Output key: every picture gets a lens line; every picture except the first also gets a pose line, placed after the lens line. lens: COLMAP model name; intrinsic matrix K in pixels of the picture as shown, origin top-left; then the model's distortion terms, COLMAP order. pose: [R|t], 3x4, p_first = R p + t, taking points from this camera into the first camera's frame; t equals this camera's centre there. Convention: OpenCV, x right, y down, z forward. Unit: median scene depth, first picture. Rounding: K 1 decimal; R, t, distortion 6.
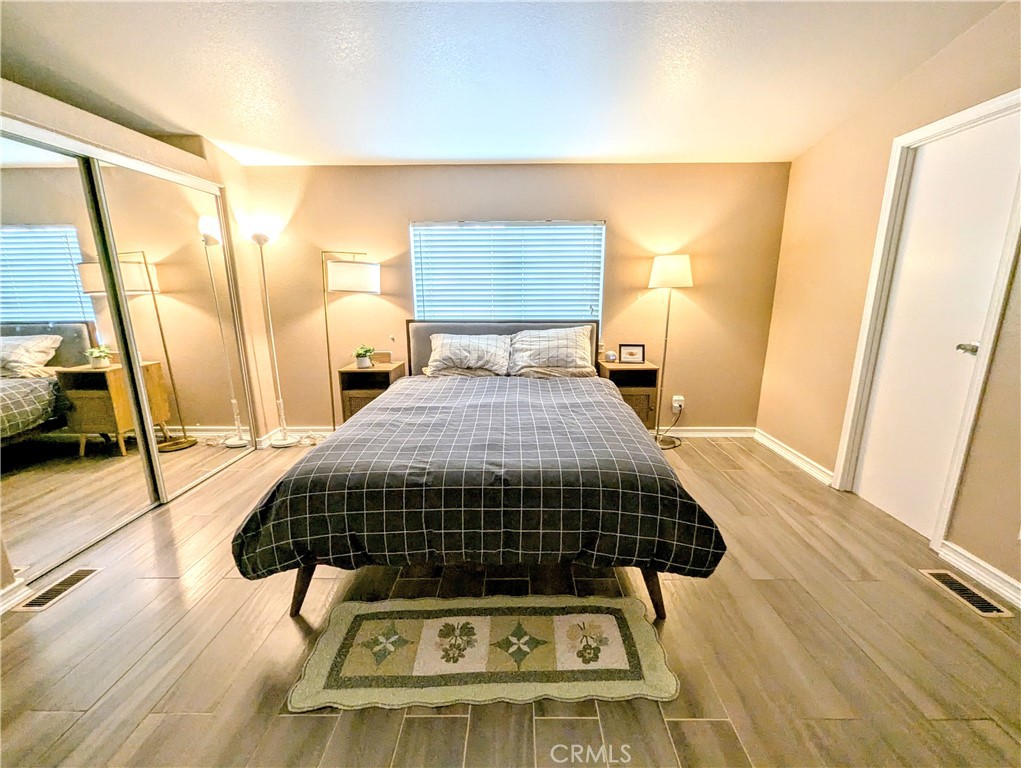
lens RADIAL K [[423.8, 0, 505.9], [0, 423.8, 380.9], [0, 0, 1]] dist [-0.002526, -0.000580]
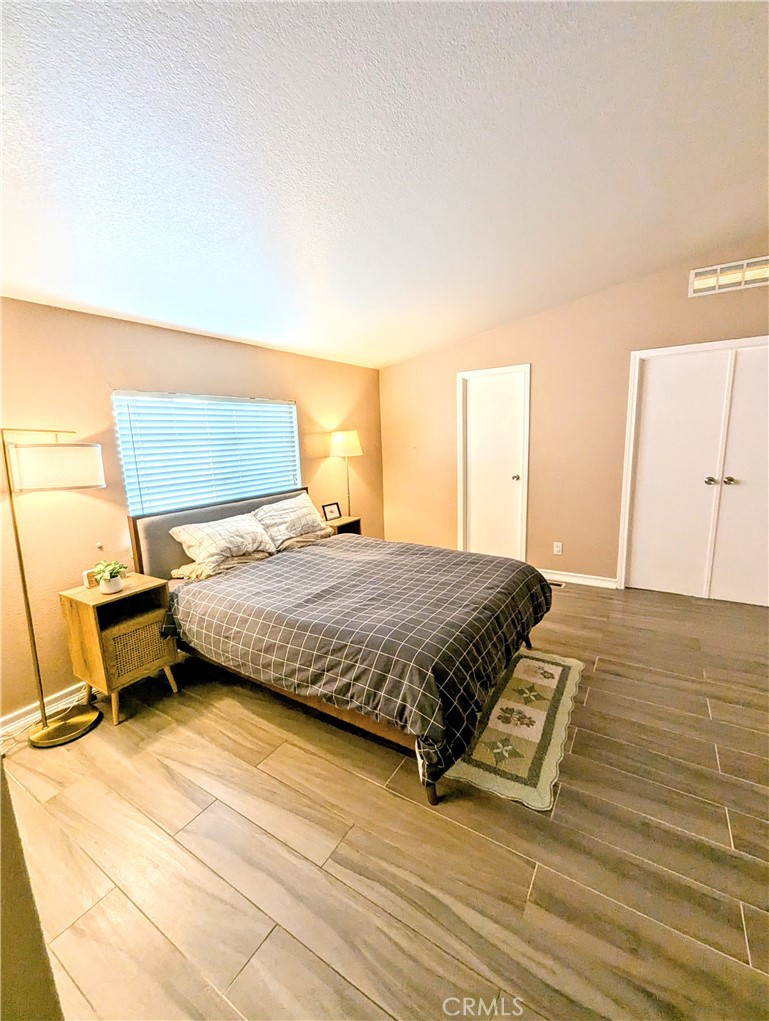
lens RADIAL K [[423.8, 0, 384.5], [0, 423.8, 510.5], [0, 0, 1]] dist [-0.002526, -0.000580]
pose [[0.538034, -0.161776, 0.827253, -0.667039], [0.217761, 0.974772, 0.048996, -0.100889], [-0.814309, 0.153782, 0.559689, 0.224647]]
